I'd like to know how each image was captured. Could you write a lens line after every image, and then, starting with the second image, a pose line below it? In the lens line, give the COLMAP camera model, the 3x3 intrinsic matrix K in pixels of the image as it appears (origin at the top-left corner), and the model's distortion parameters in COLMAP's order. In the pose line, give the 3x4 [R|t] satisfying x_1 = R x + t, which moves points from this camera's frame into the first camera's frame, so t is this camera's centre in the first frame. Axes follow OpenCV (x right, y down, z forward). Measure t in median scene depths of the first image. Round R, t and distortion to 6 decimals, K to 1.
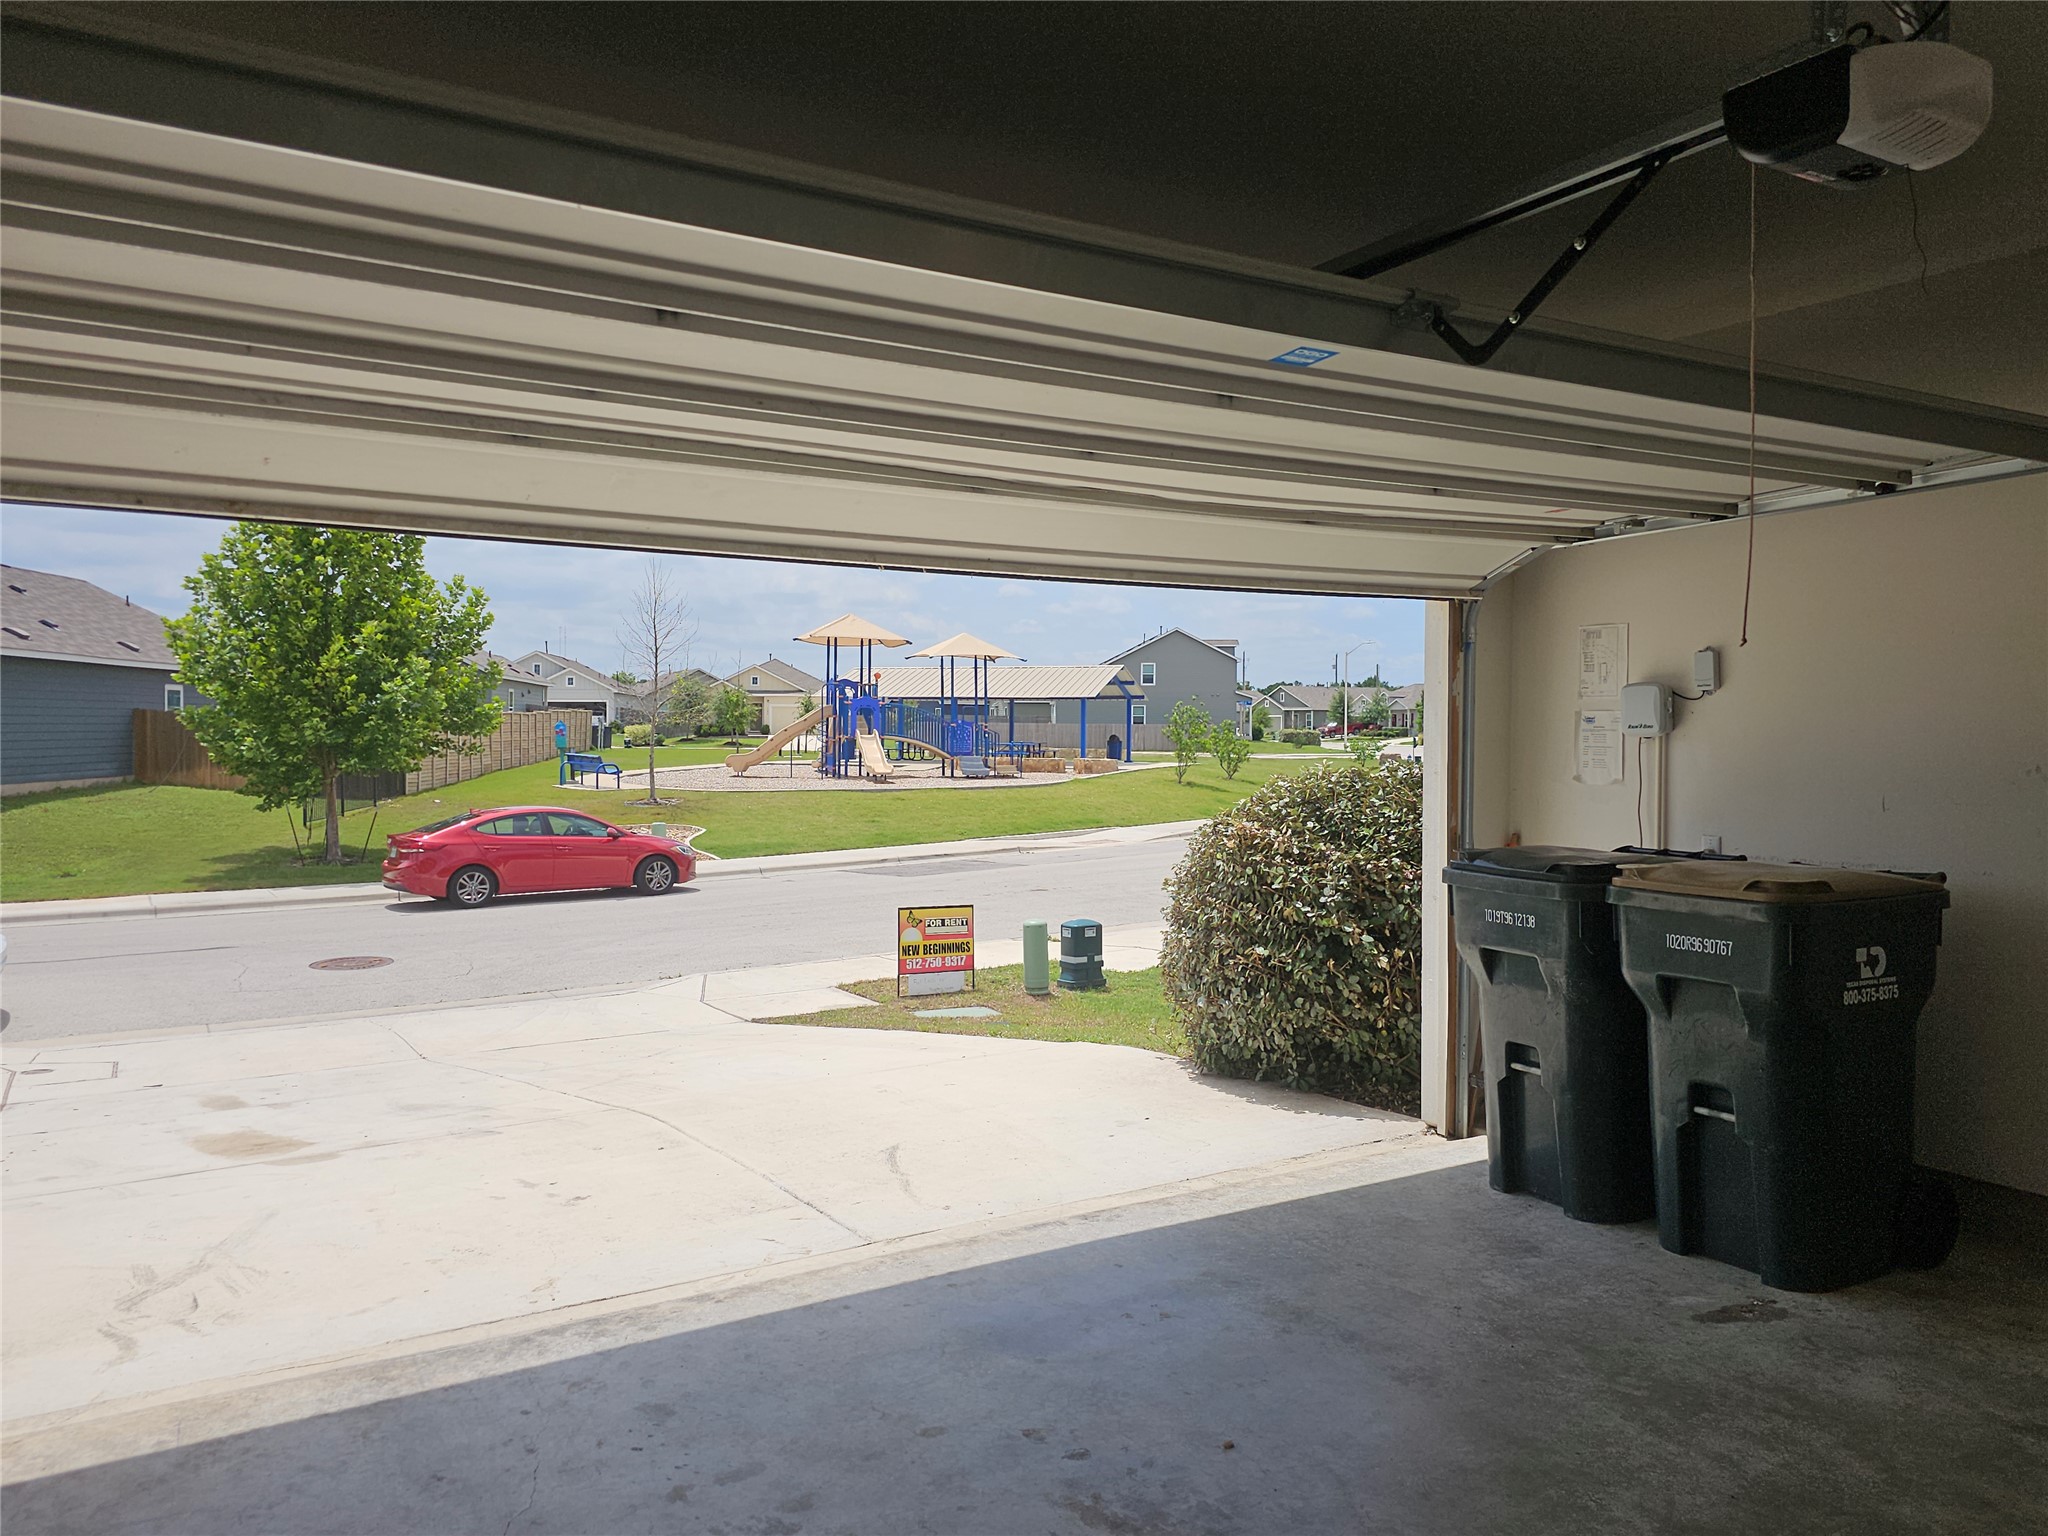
lens RADIAL K [[1550.0, 0, 1065.1], [0, 1550.0, 729.6], [0, 0, 1]] dist [0.078324, -0.005708]
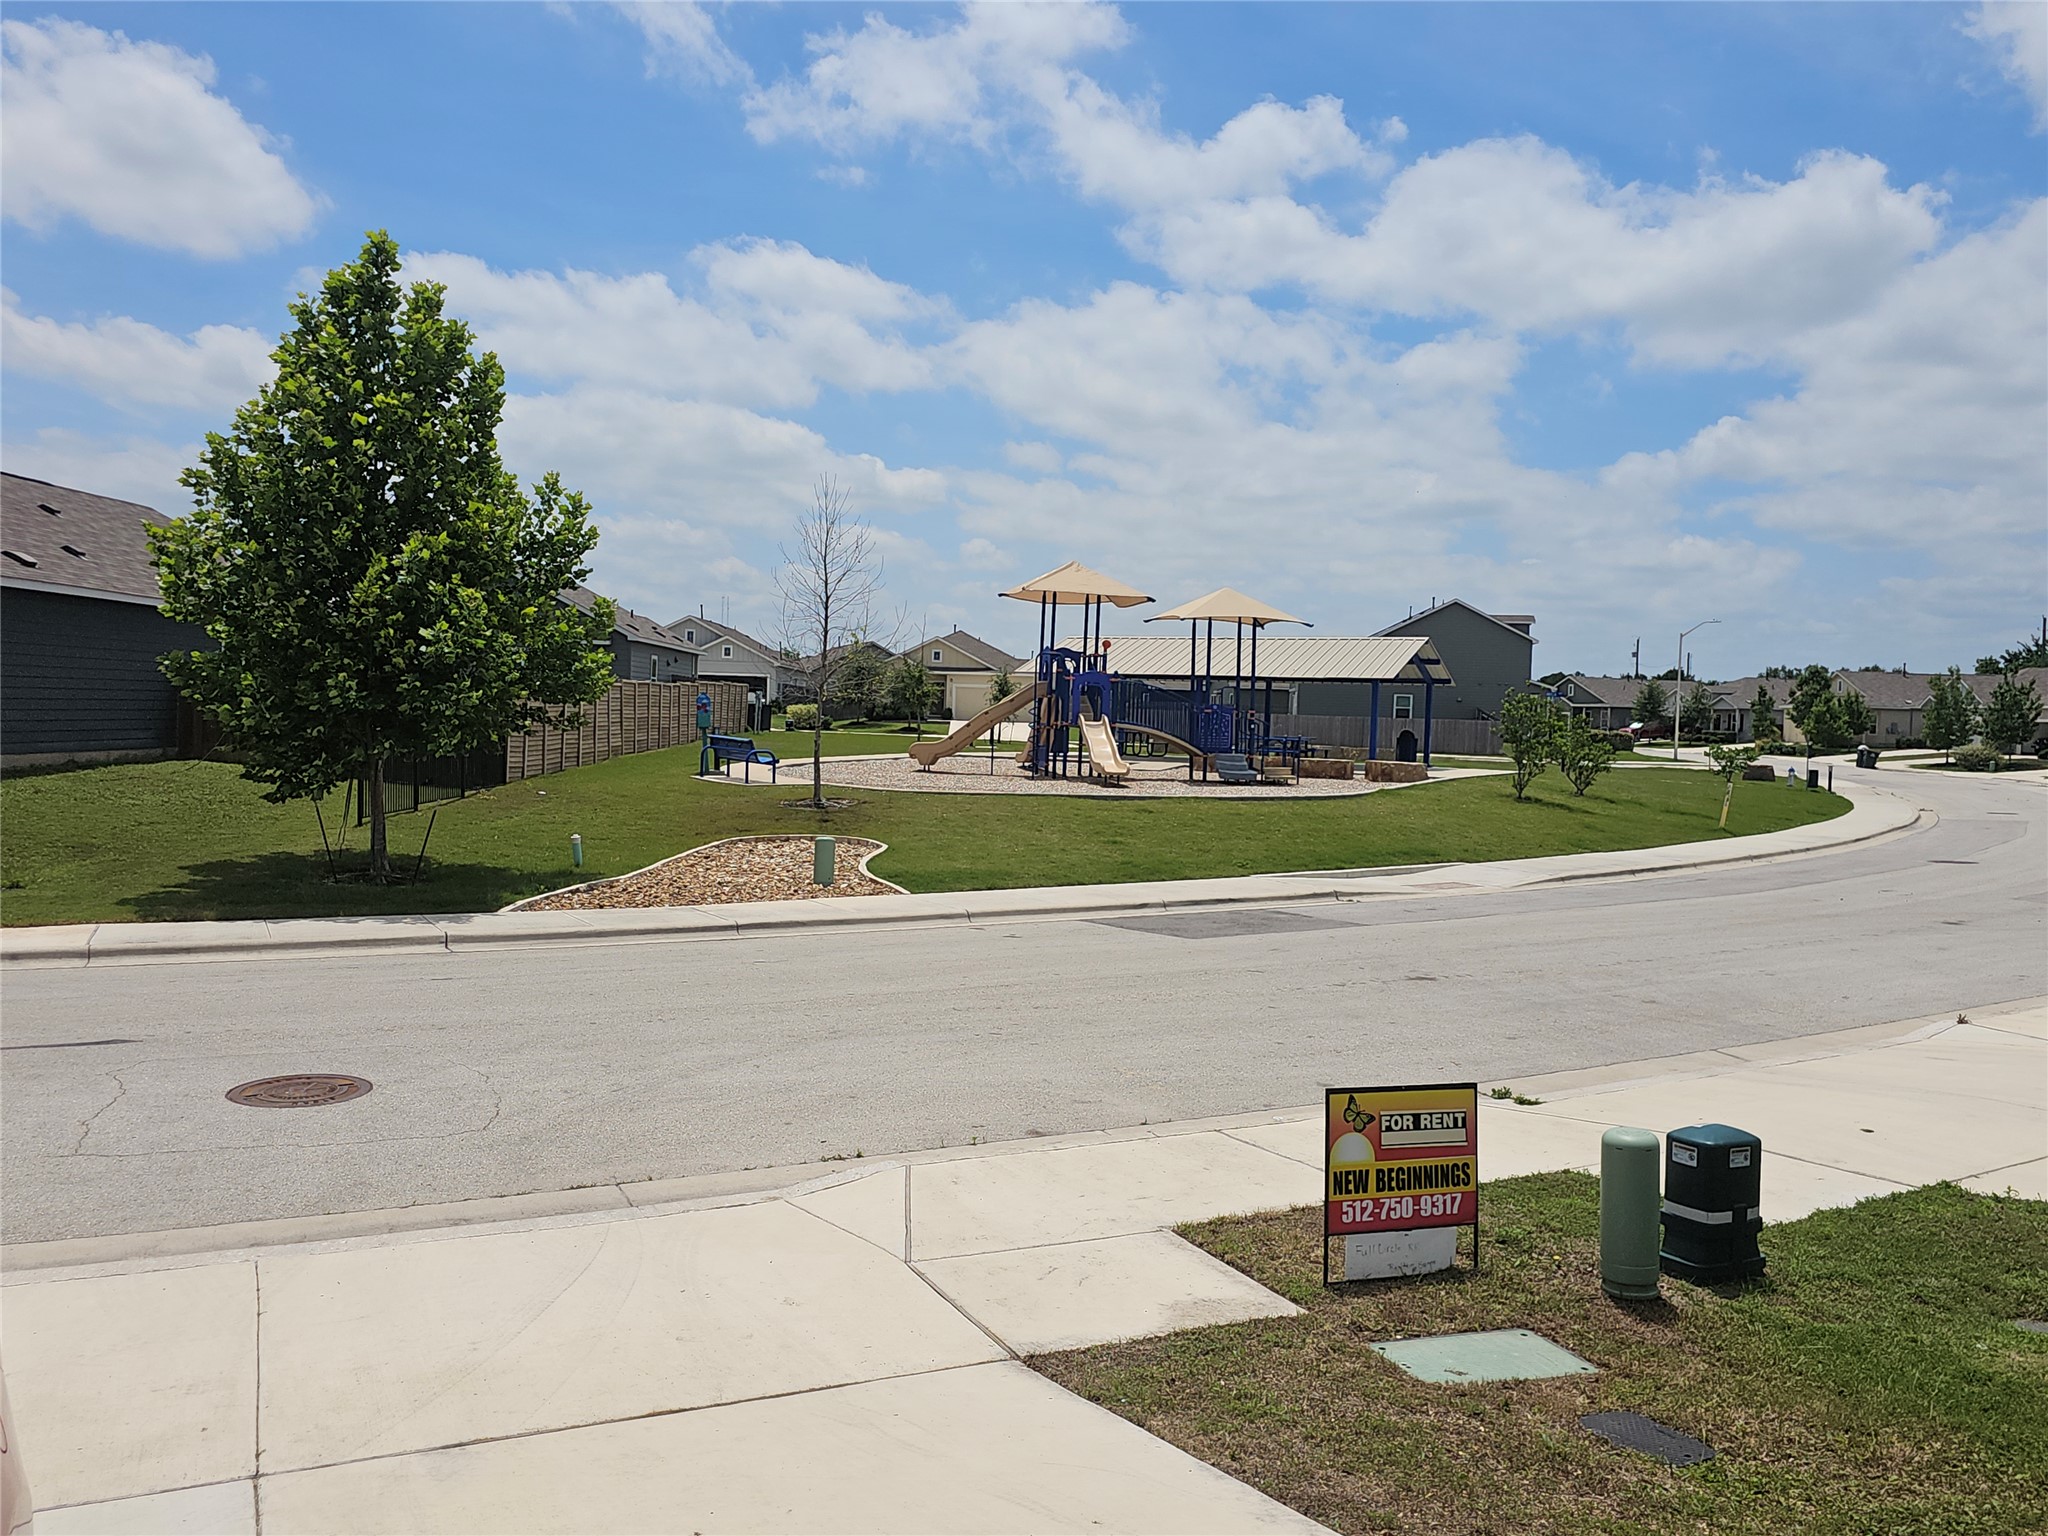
lens RADIAL K [[1550.0, 0, 1023.1], [0, 1550.0, 775.1], [0, 0, 1]] dist [0.078324, -0.005708]
pose [[0.991497, 0.030713, -0.126450, -0.071971], [-0.026466, 0.999032, 0.035127, 0.004128], [0.127406, -0.031482, 0.991351, 0.272410]]
